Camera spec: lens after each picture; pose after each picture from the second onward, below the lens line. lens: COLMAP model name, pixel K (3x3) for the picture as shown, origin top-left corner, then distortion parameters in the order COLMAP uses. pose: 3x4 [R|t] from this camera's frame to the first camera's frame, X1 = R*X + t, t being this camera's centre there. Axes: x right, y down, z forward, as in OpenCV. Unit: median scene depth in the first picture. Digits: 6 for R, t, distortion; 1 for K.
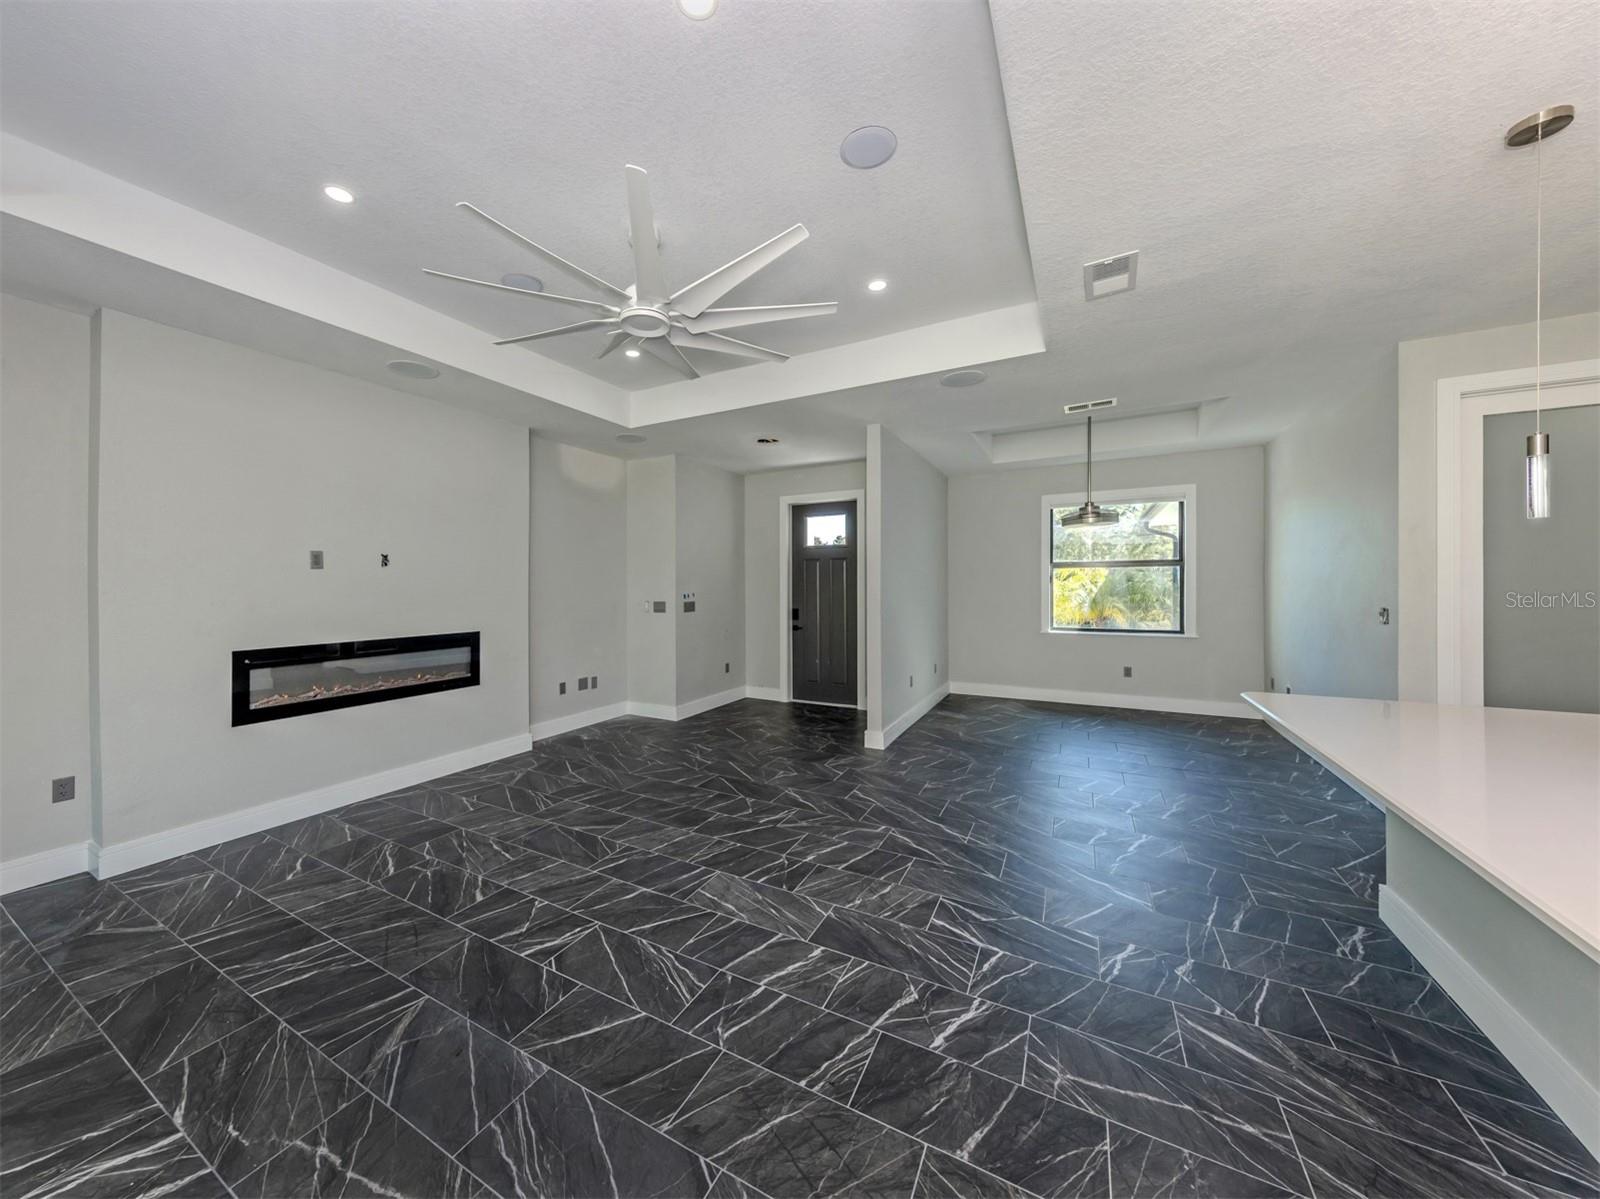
lens RADIAL K [[574.6, 0, 755.7], [0, 574.6, 590.4], [0, 0, 1]] dist [0.007435, -0.000209]
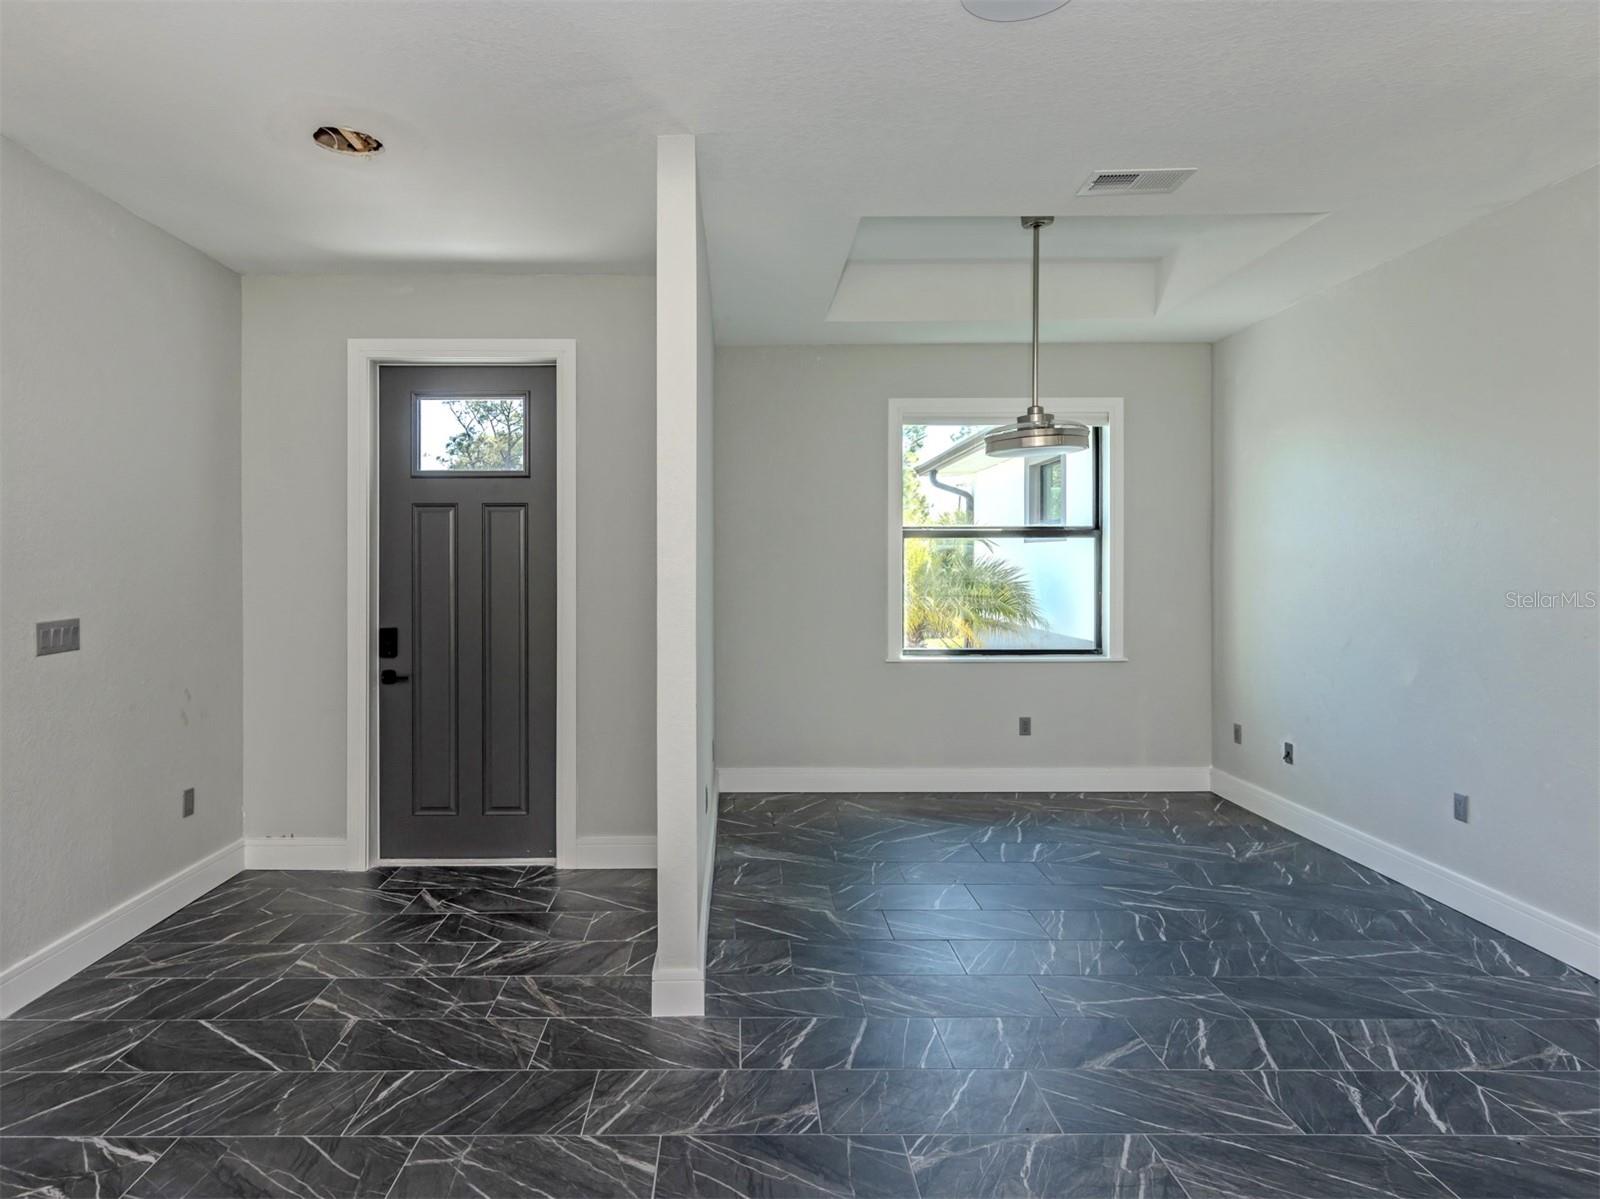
lens RADIAL K [[924.7, 0, 733.6], [0, 924.7, 581.2], [0, 0, 1]] dist [0.005103, 0.001210]
pose [[0.869545, -0.004203, 0.493836, -0.078476], [0.000464, 0.999970, 0.007694, -0.011048], [-0.493854, -0.006461, 0.869521, 0.681745]]
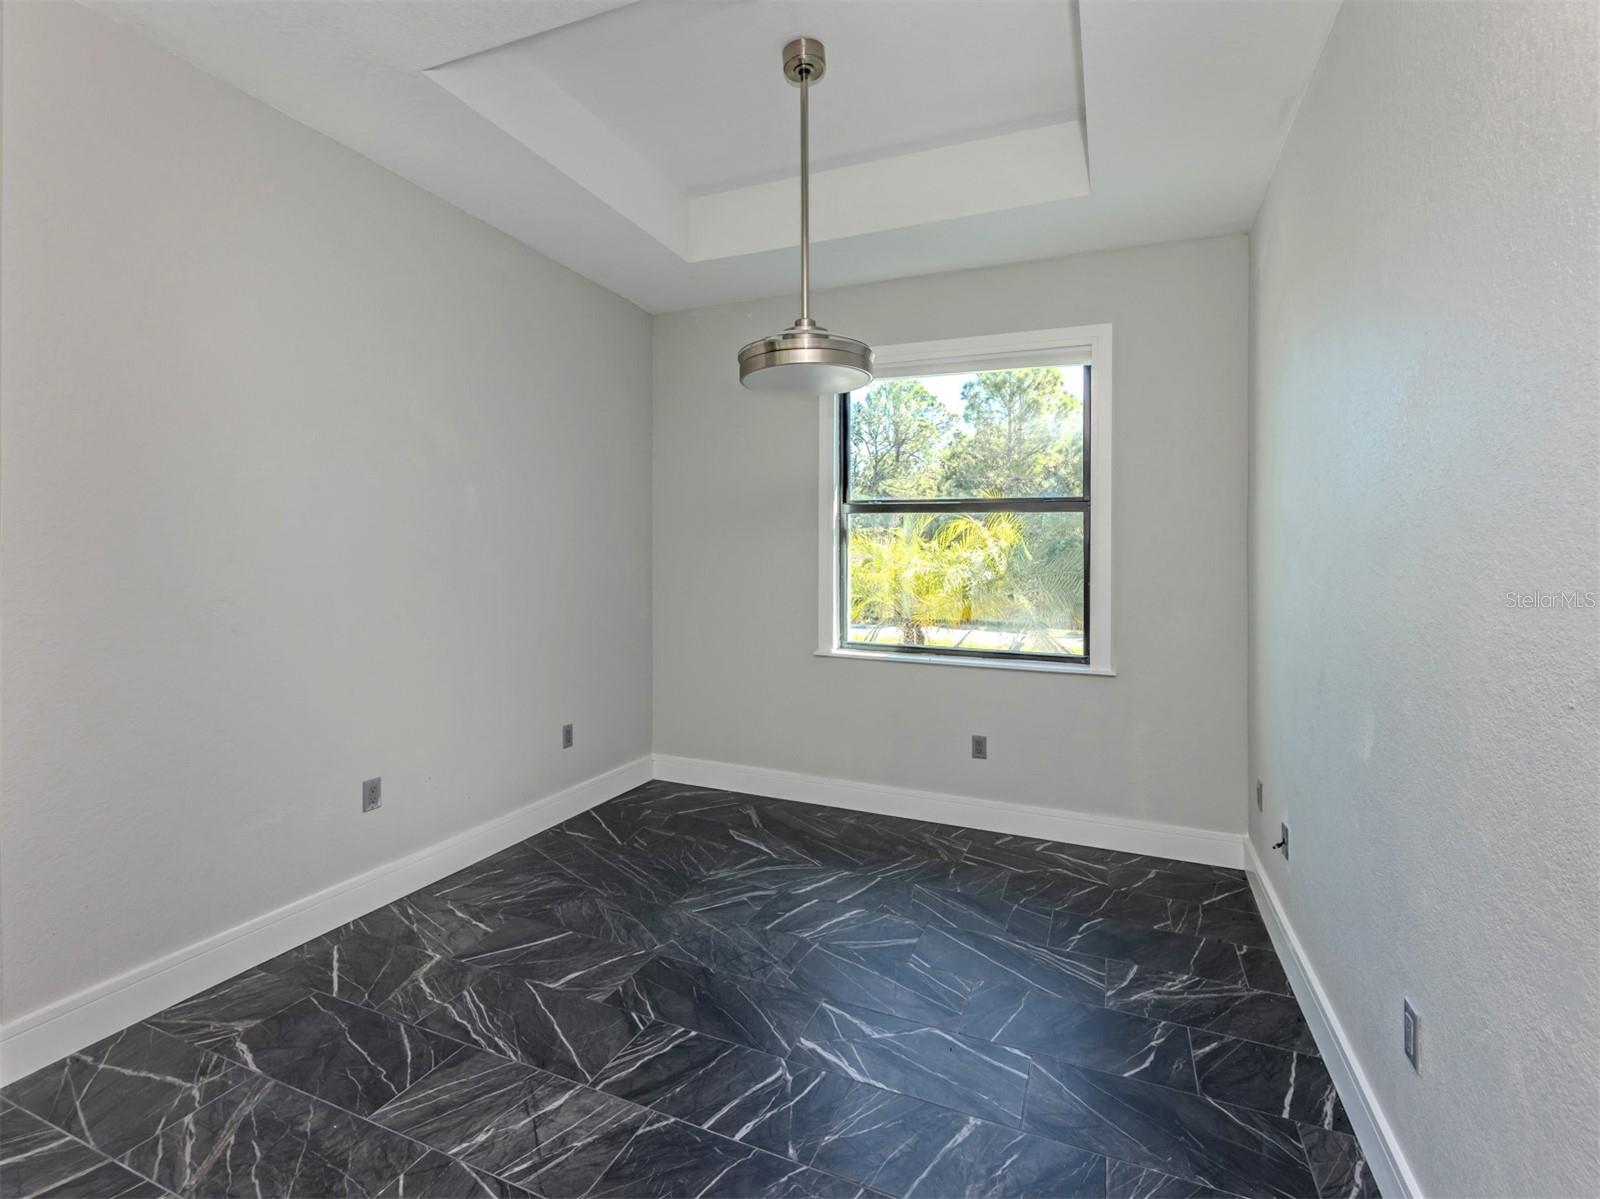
lens RADIAL K [[747.1, 0, 798.8], [0, 747.1, 571.4], [0, 0, 1]] dist [0.007108, 0.000108]
pose [[0.992396, 0.023236, 0.120870, 0.821514], [-0.024373, 0.999671, 0.007932, 0.007528], [-0.120646, -0.010818, 0.992637, 0.834620]]
